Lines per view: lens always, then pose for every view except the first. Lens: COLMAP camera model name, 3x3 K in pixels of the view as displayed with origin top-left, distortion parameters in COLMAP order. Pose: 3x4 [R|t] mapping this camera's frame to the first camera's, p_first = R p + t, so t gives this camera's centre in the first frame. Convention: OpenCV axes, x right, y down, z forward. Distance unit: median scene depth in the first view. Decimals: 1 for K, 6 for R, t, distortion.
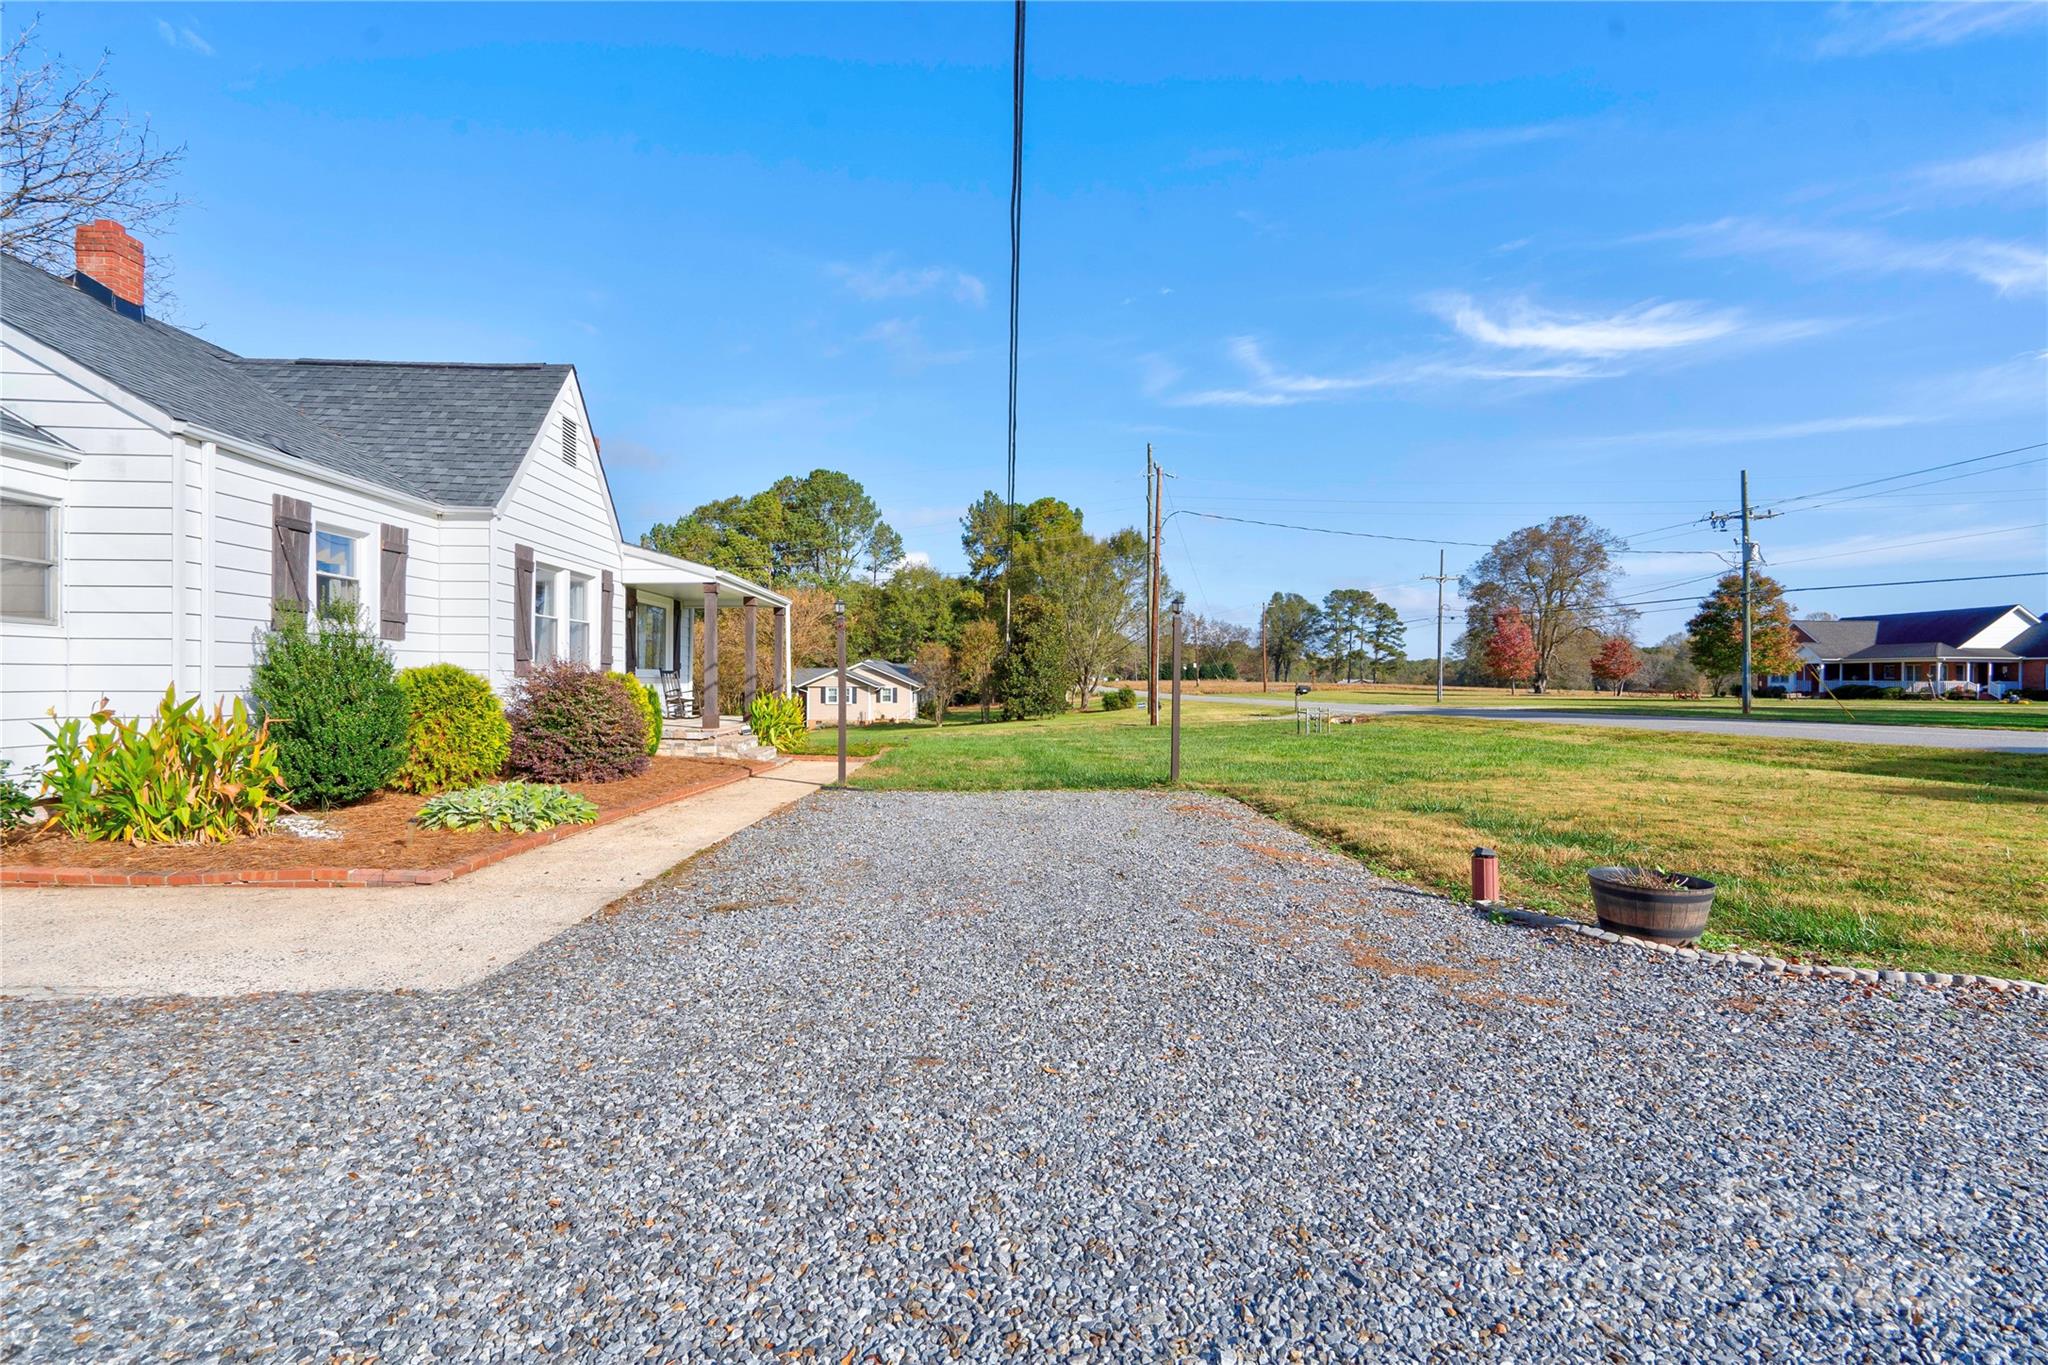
lens RADIAL K [[942.3, 0, 1007.8], [0, 942.3, 678.8], [0, 0, 1]] dist [-0.001452, 0.009272]
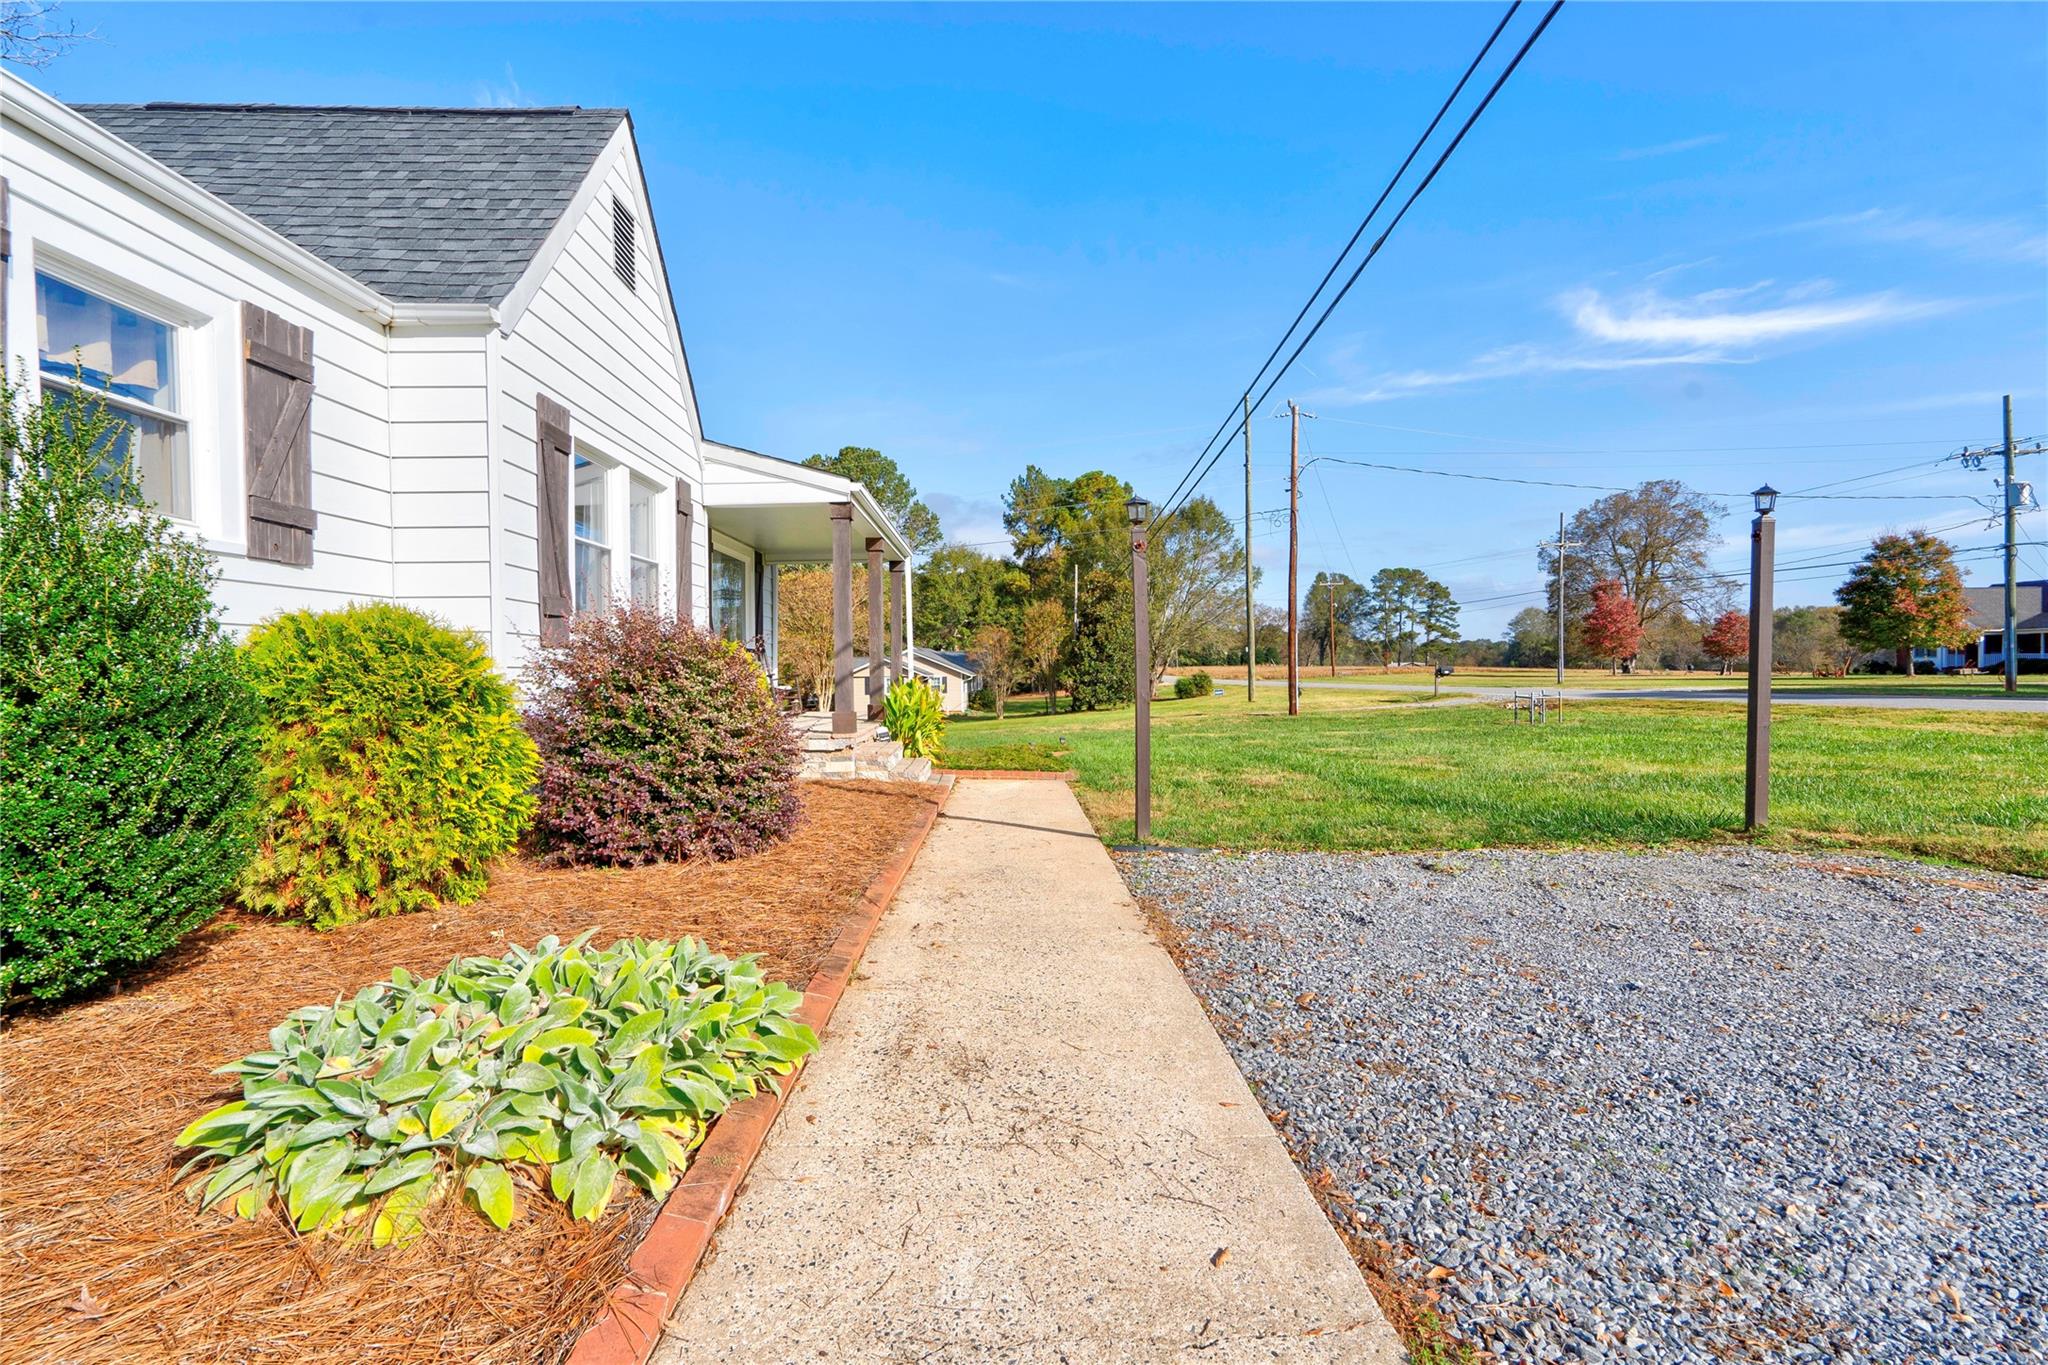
lens RADIAL K [[942.3, 0, 1007.8], [0, 942.3, 678.8], [0, 0, 1]] dist [-0.001452, 0.009272]
pose [[0.999791, -0.014103, -0.014784, -0.195371], [0.014265, 0.999839, 0.010905, 0.010563], [0.014628, -0.011113, 0.999831, 0.365985]]
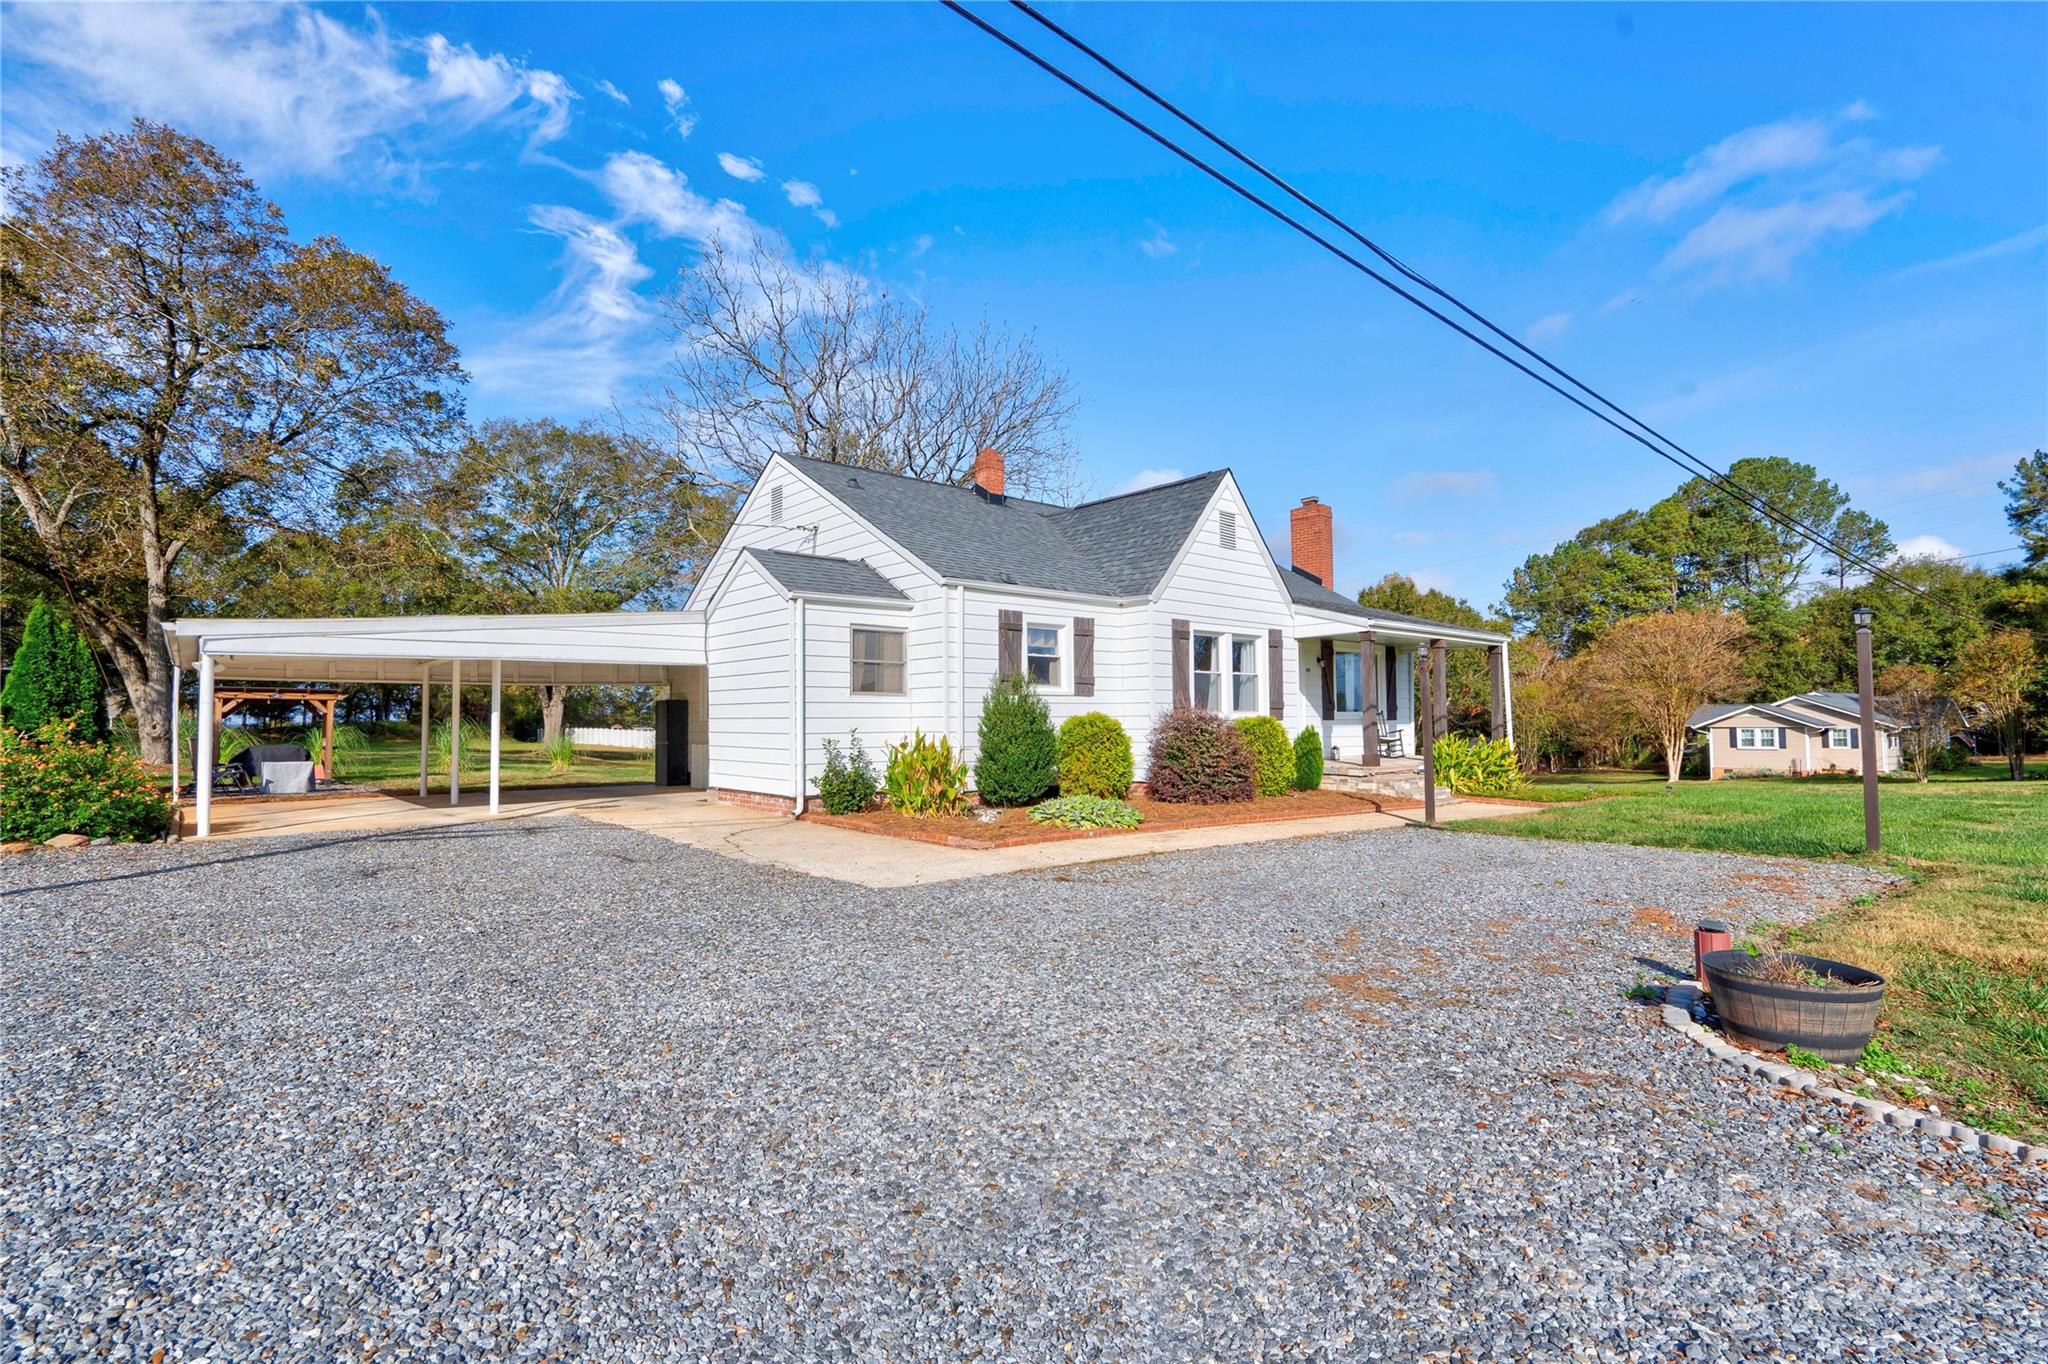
lens RADIAL K [[942.3, 0, 1007.8], [0, 942.3, 678.3], [0, 0, 1]] dist [-0.001452, 0.009272]
pose [[0.612301, -0.047571, -0.789192, 0.282748], [0.011525, 0.998619, -0.051253, 0.002729], [0.790541, 0.022287, 0.612004, 0.015922]]
